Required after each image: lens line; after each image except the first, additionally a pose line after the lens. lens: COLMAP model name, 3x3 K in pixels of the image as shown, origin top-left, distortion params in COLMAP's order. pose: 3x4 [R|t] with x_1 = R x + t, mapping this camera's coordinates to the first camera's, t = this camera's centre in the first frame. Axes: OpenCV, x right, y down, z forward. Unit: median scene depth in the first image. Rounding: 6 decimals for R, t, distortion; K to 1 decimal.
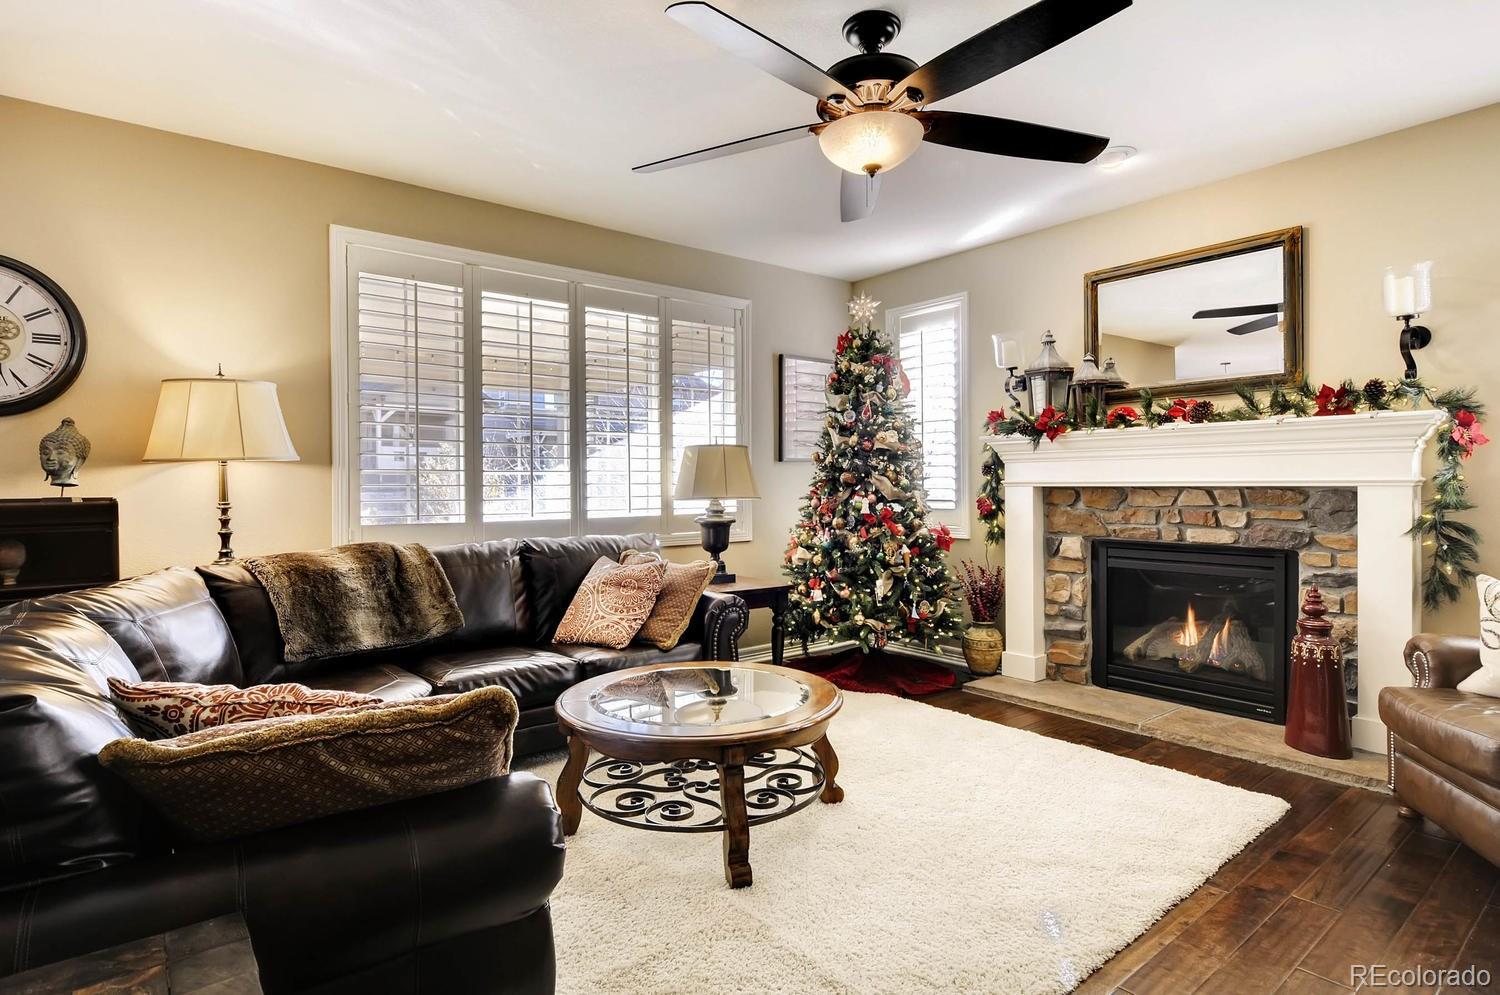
lens RADIAL K [[788.7, 0, 760.4], [0, 788.7, 494.2], [0, 0, 1]] dist [0.003027, -0.000400]
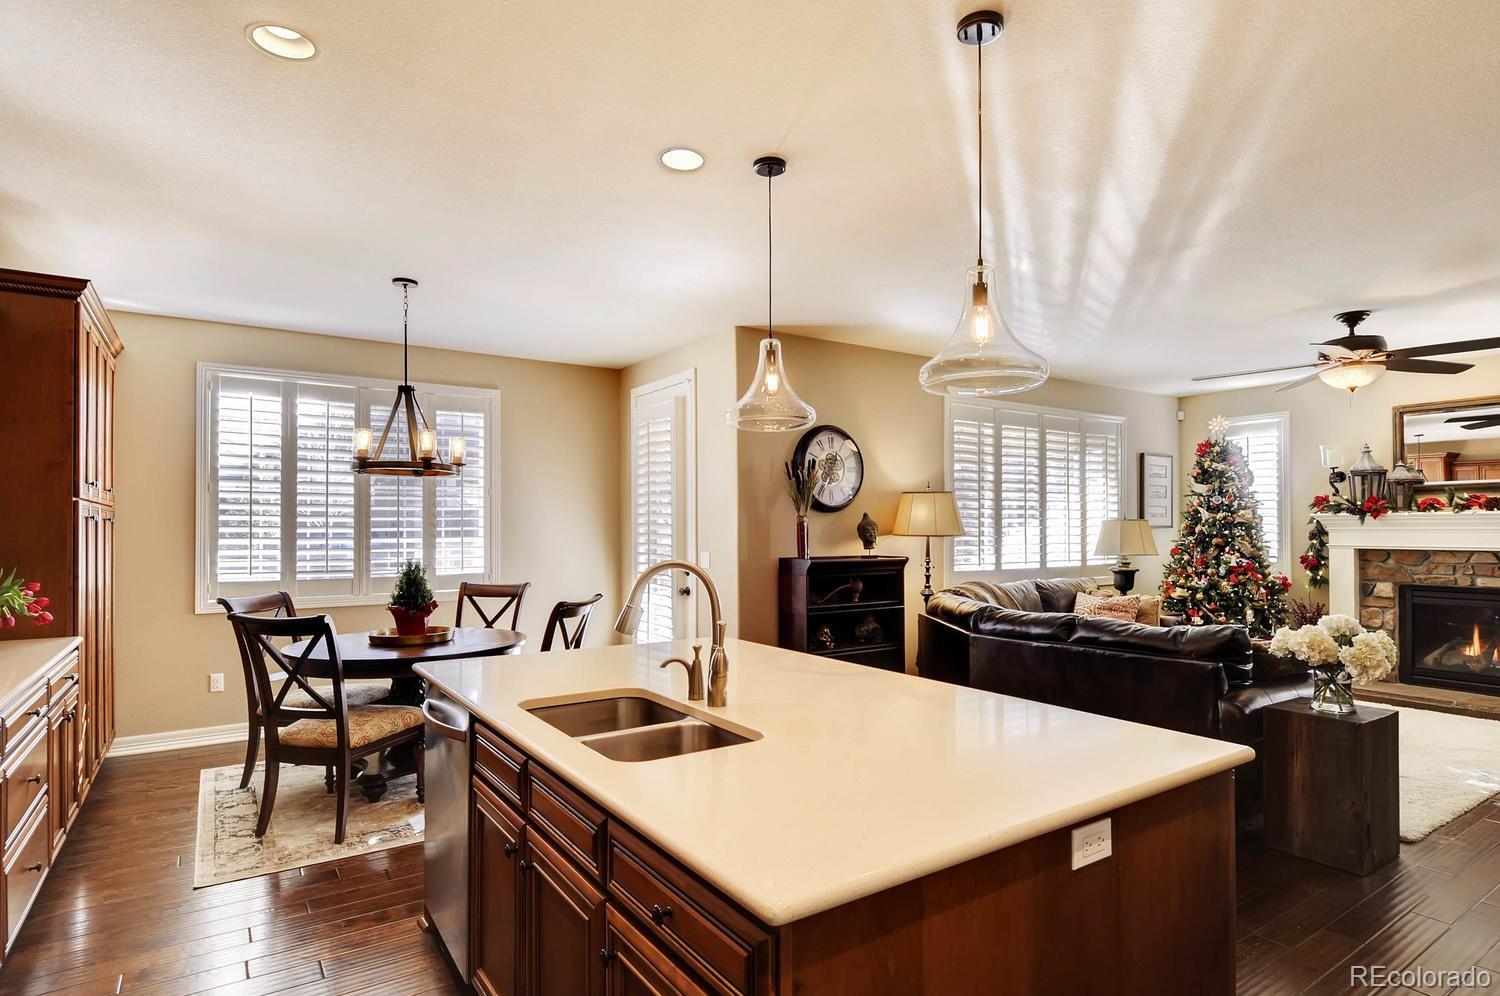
lens RADIAL K [[790.6, 0, 747.2], [0, 790.6, 521.3], [0, 0, 1]] dist [-0.021248, -0.000913]
pose [[0.993817, 0.004062, -0.110956, -0.616026], [-0.006393, 0.999766, -0.020663, -0.022901], [0.110846, 0.021244, 0.993610, -0.573634]]
